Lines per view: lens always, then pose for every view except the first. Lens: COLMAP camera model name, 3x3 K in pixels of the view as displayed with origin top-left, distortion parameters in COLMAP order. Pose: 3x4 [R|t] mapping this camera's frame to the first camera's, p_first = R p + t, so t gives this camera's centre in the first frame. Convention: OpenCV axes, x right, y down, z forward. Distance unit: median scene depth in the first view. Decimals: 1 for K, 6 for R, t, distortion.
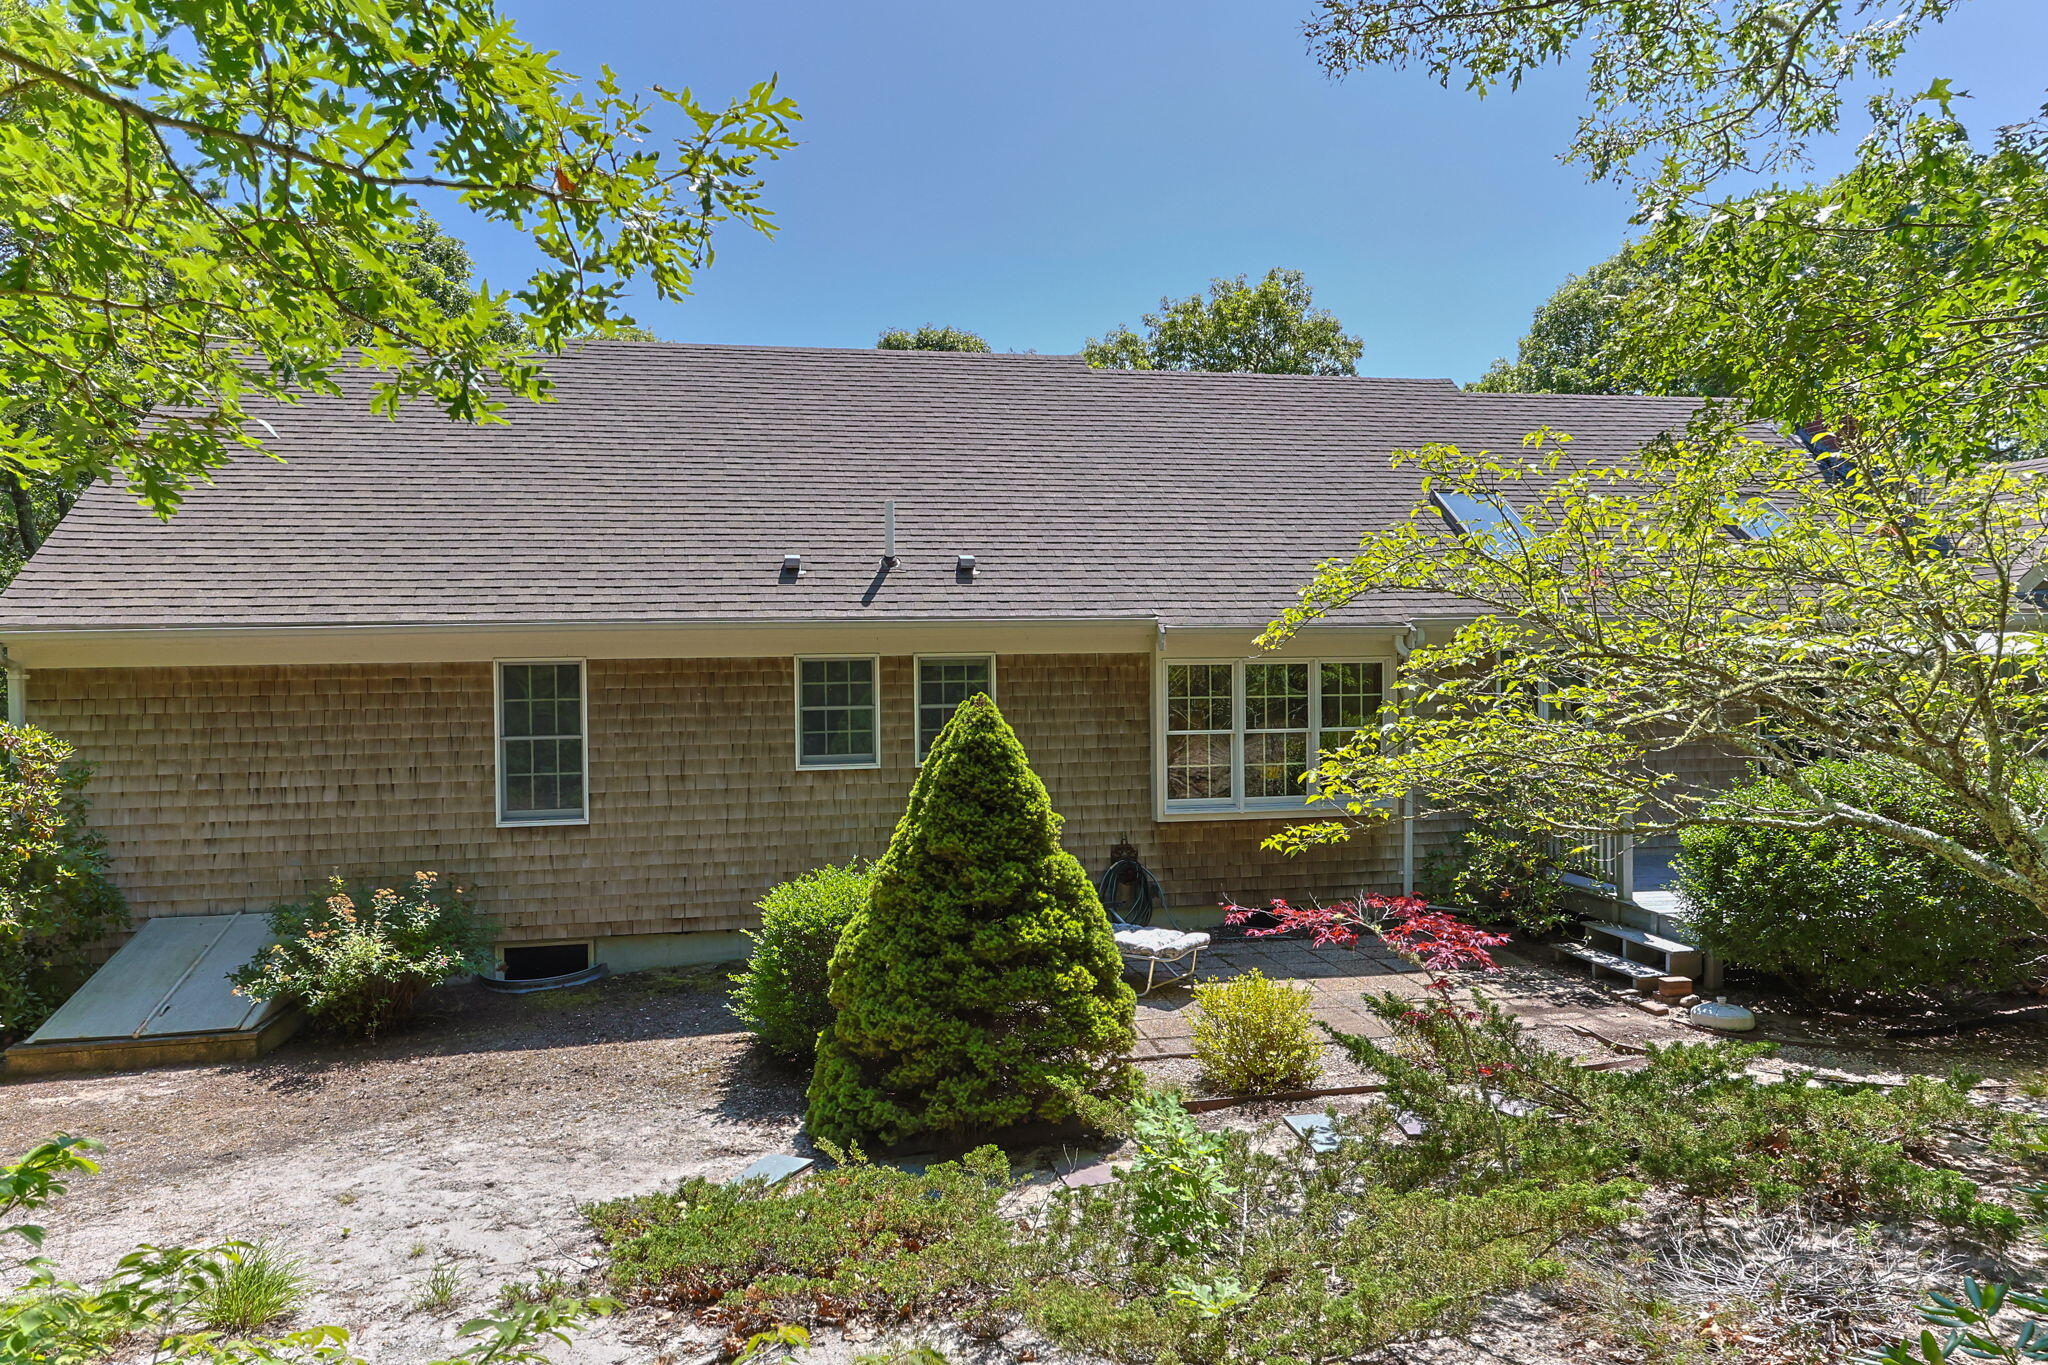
lens RADIAL K [[1243.7, 0, 1021.8], [0, 1243.7, 660.1], [0, 0, 1]] dist [0.003491, -0.003057]
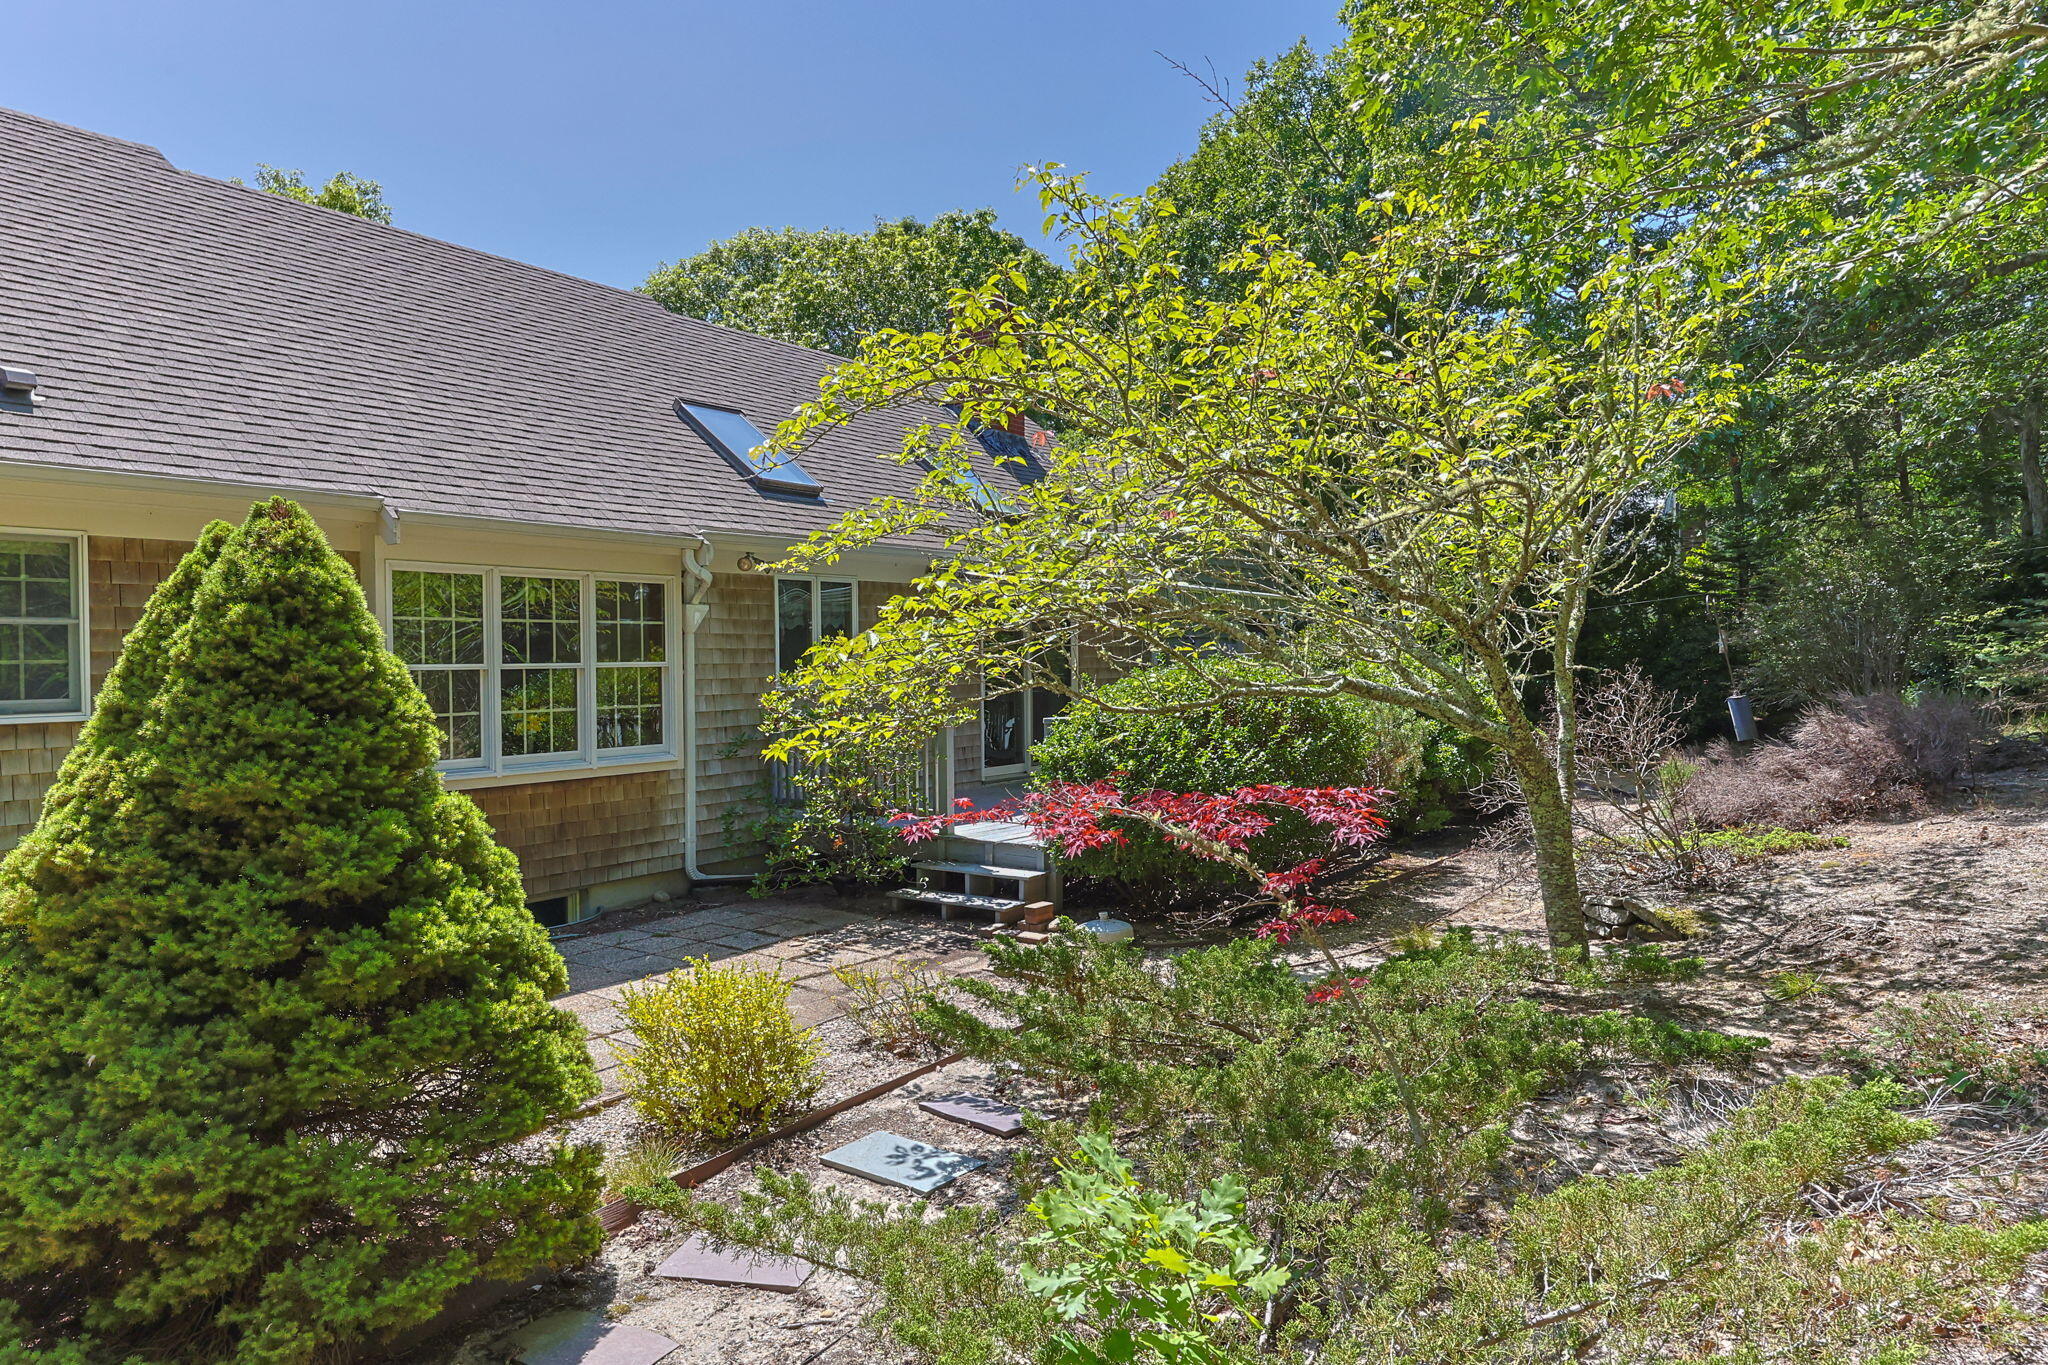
lens RADIAL K [[1243.7, 0, 1021.8], [0, 1243.7, 660.1], [0, 0, 1]] dist [0.003491, -0.003057]
pose [[0.733436, -0.001209, 0.679757, -0.158263], [0.006766, 0.999962, -0.005522, 0.099541], [-0.679725, 0.008649, 0.733416, 0.413288]]
